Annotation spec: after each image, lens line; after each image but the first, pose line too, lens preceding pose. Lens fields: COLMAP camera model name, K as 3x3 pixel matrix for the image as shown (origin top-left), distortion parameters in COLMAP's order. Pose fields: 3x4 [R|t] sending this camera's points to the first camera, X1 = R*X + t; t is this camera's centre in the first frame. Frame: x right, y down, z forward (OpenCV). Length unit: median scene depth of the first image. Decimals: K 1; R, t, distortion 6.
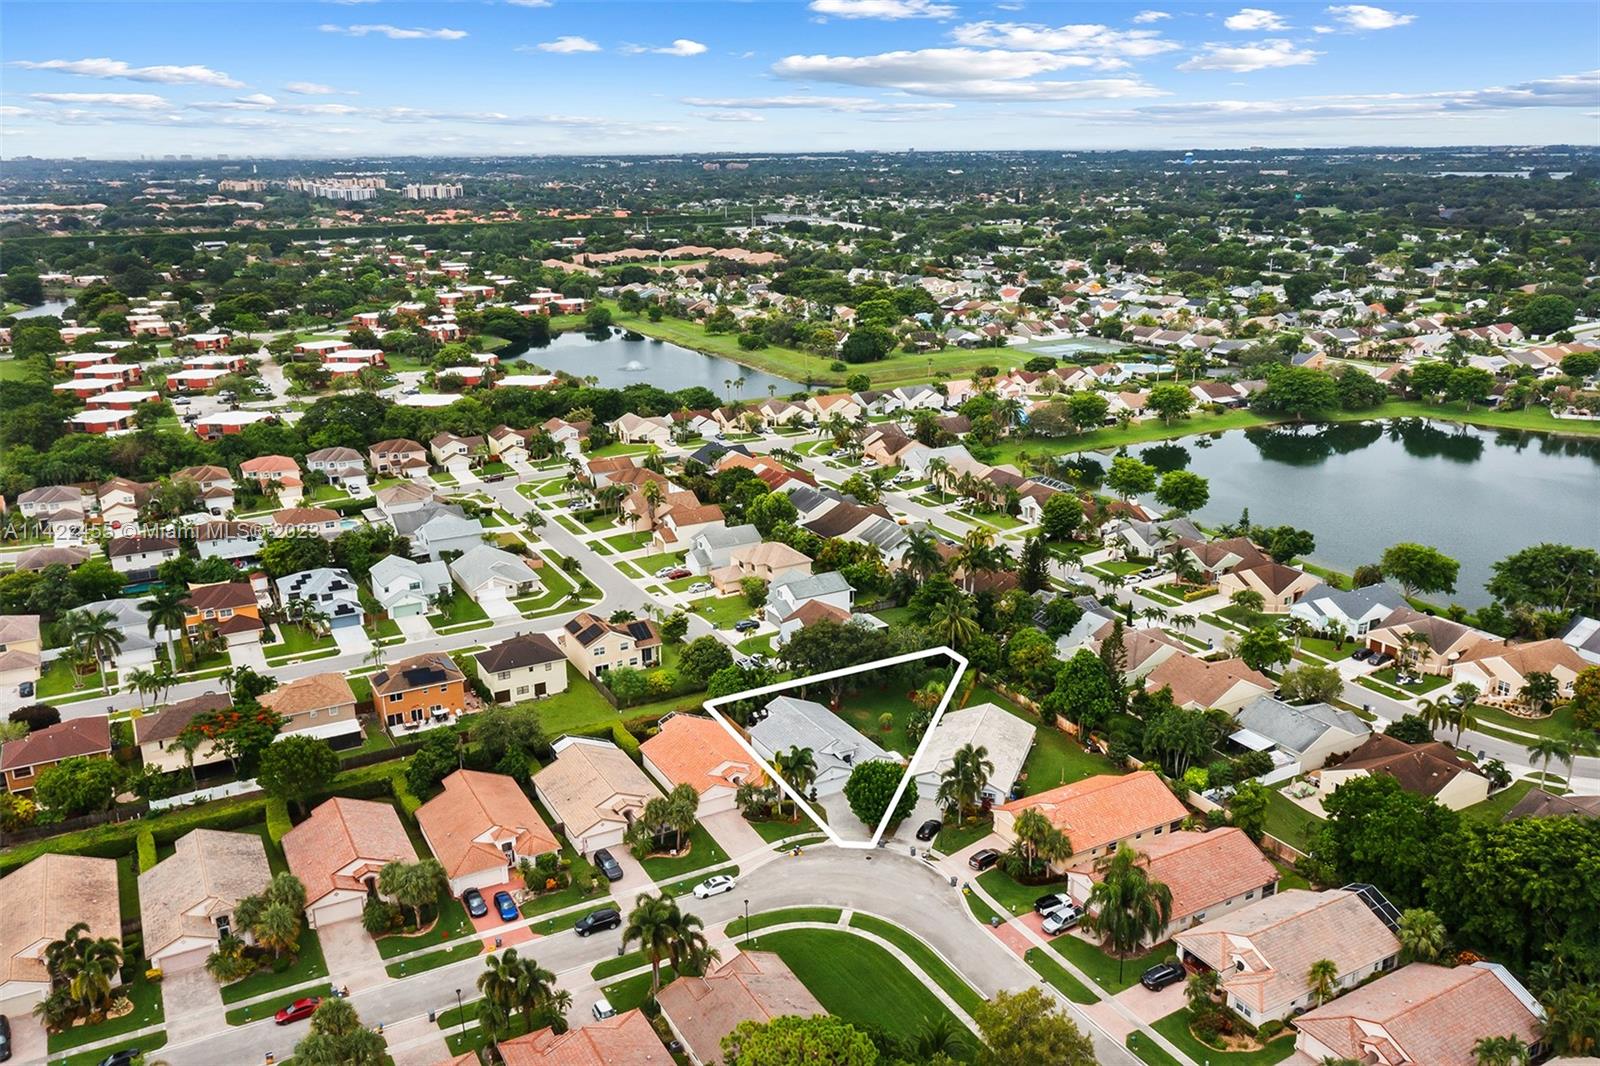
lens RADIAL K [[1279.3, 0, 808.3], [0, 1279.3, 535.0], [0, 0, 1]] dist [0.000691, 0.005096]
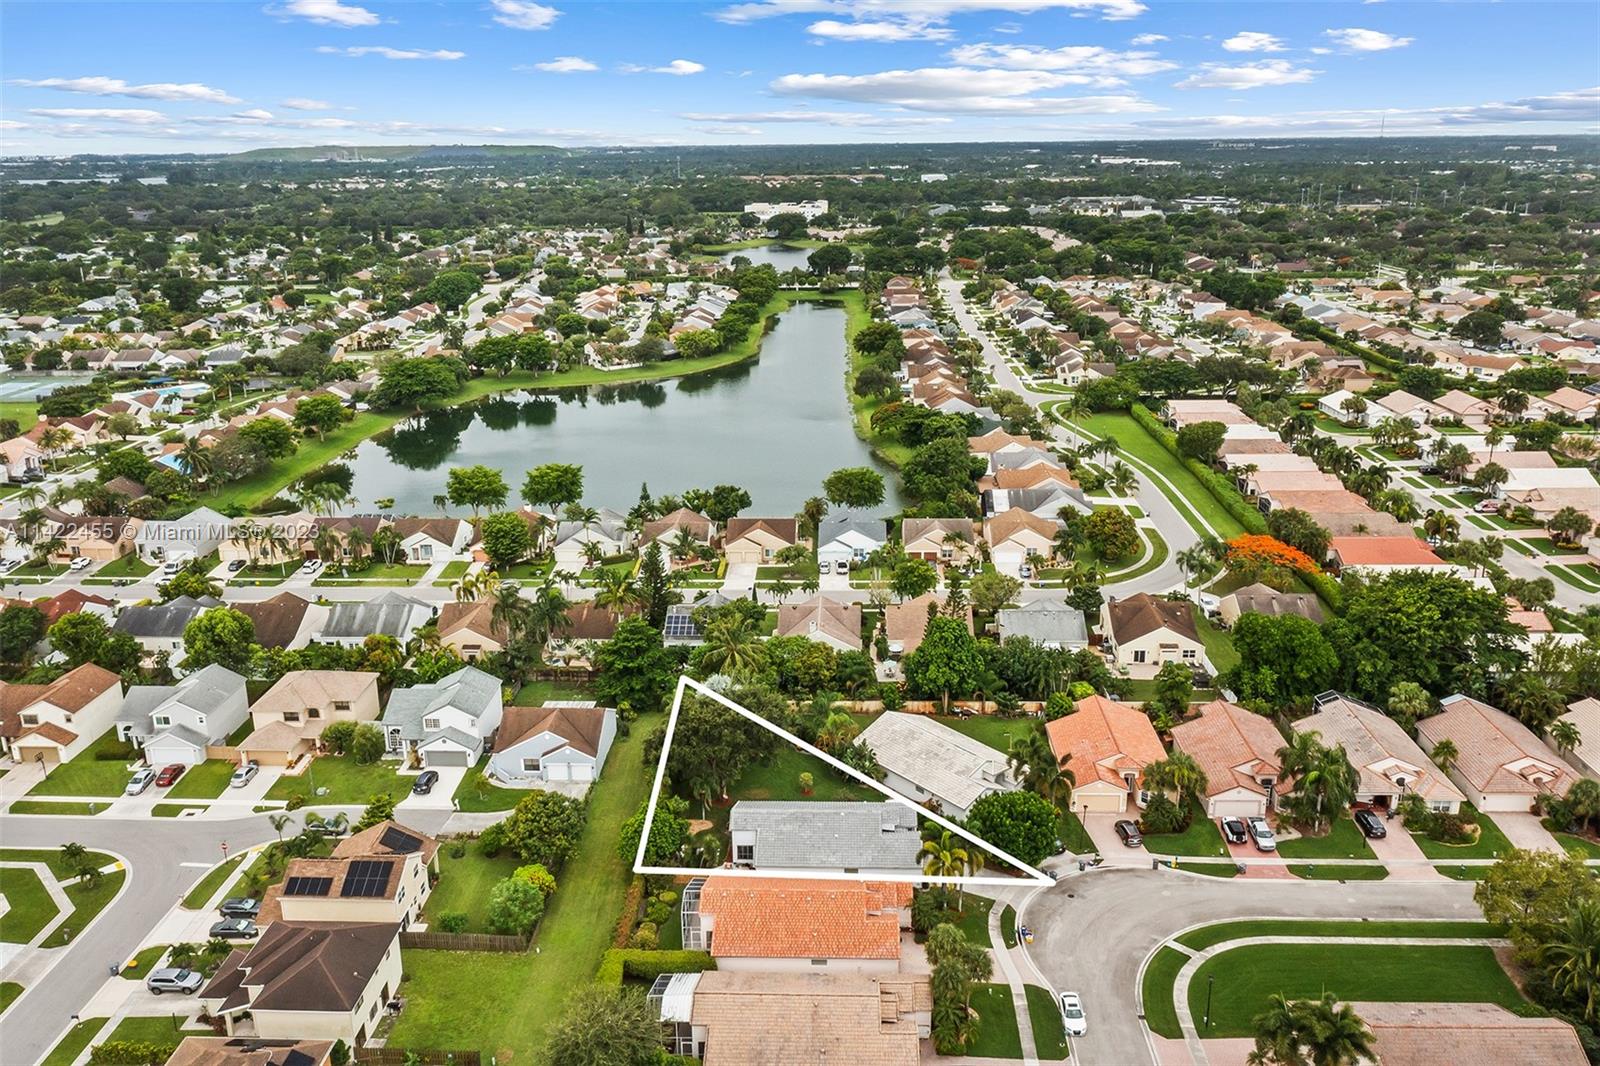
lens RADIAL K [[1279.3, 0, 808.3], [0, 1279.3, 535.0], [0, 0, 1]] dist [0.000691, 0.005096]
pose [[0.507824, -0.245819, 0.825644, -0.431809], [0.252406, 0.958819, 0.130223, -0.083516], [-0.823654, 0.142267, 0.548958, 0.405243]]
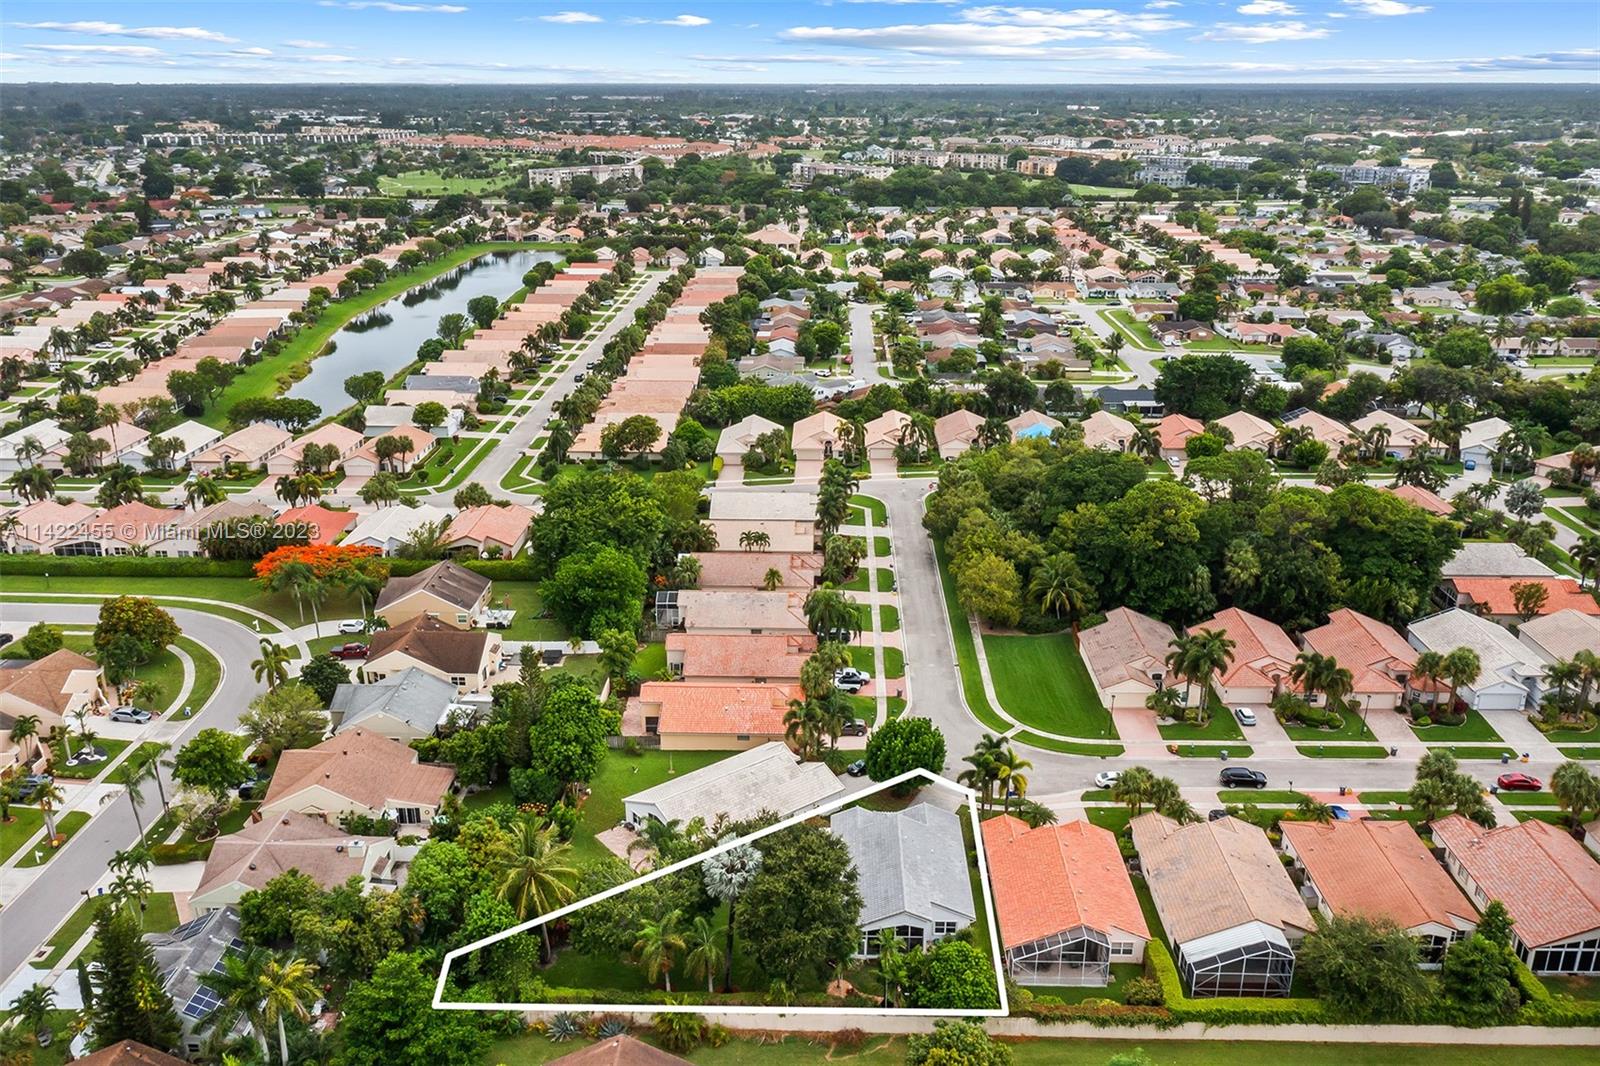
lens RADIAL K [[1279.3, 0, 808.3], [0, 1279.3, 535.0], [0, 0, 1]] dist [0.000691, 0.005096]
pose [[-0.871967, -0.154390, 0.464583, -0.179019], [0.145762, 0.824060, 0.547429, -0.275590], [-0.467362, 0.545058, -0.696049, 1.023821]]
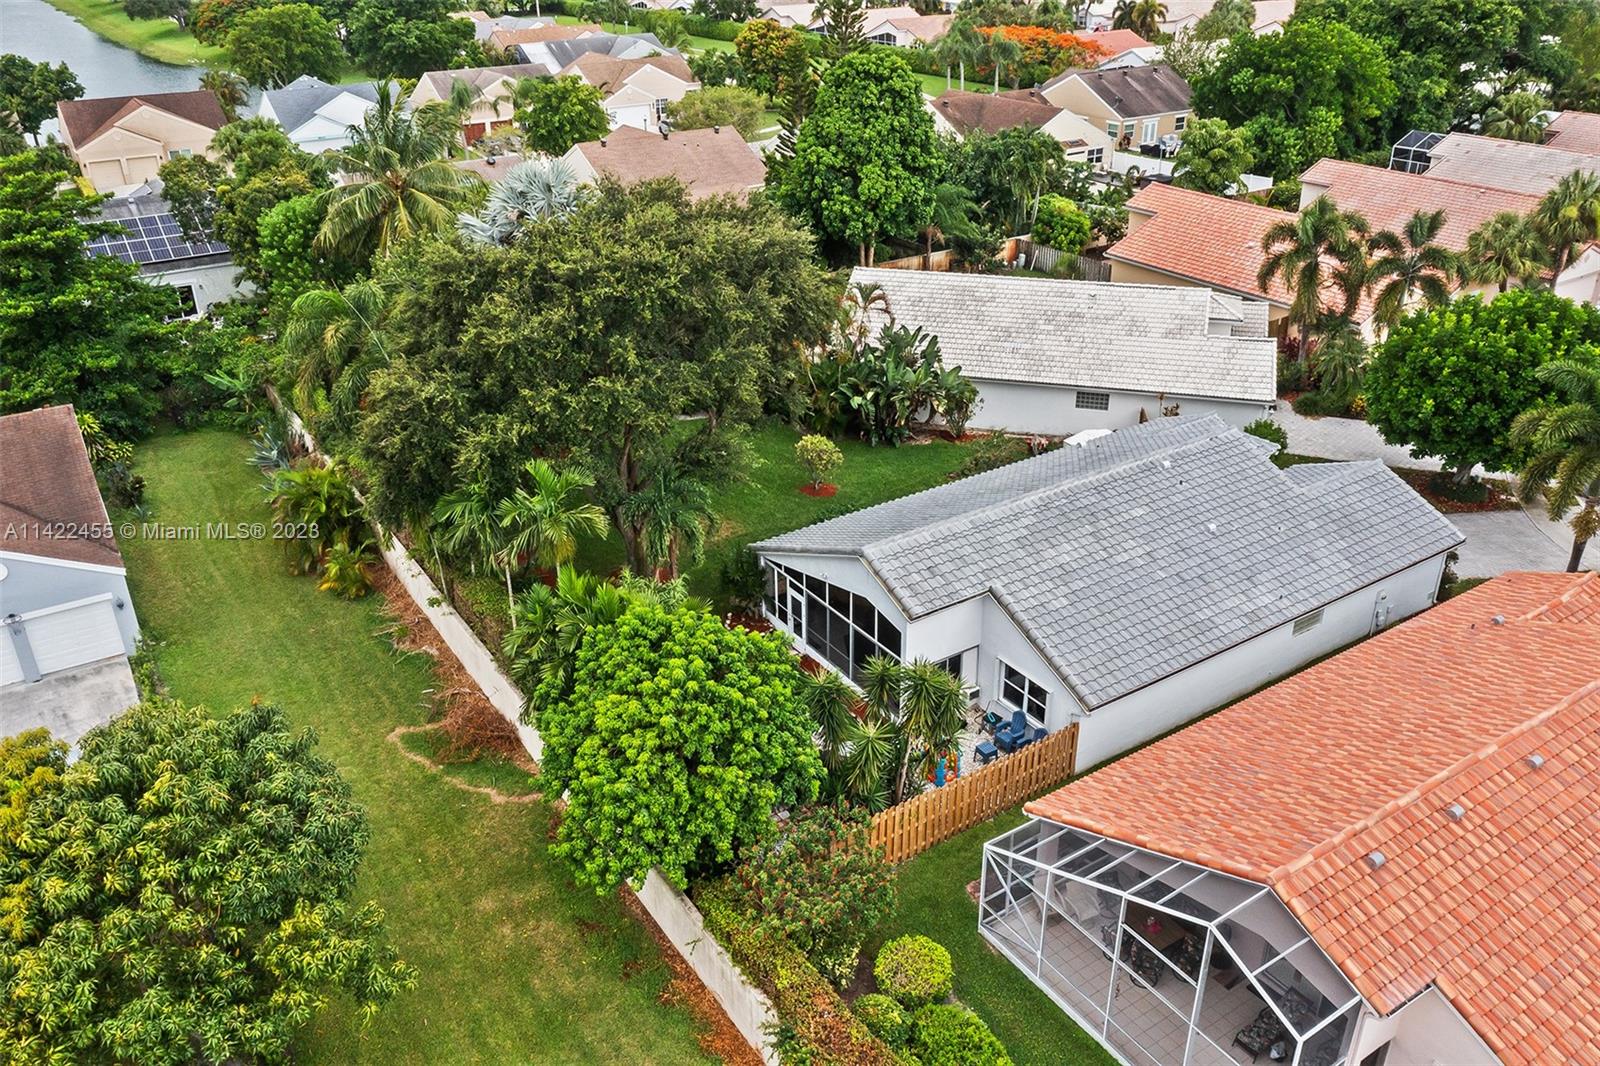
lens RADIAL K [[1279.3, 0, 808.3], [0, 1279.3, 535.0], [0, 0, 1]] dist [0.000691, 0.005096]
pose [[-0.093937, -0.445778, 0.890201, -0.146798], [0.296727, 0.840981, 0.452442, 0.025630], [-0.950331, 0.306647, 0.053275, 0.755539]]
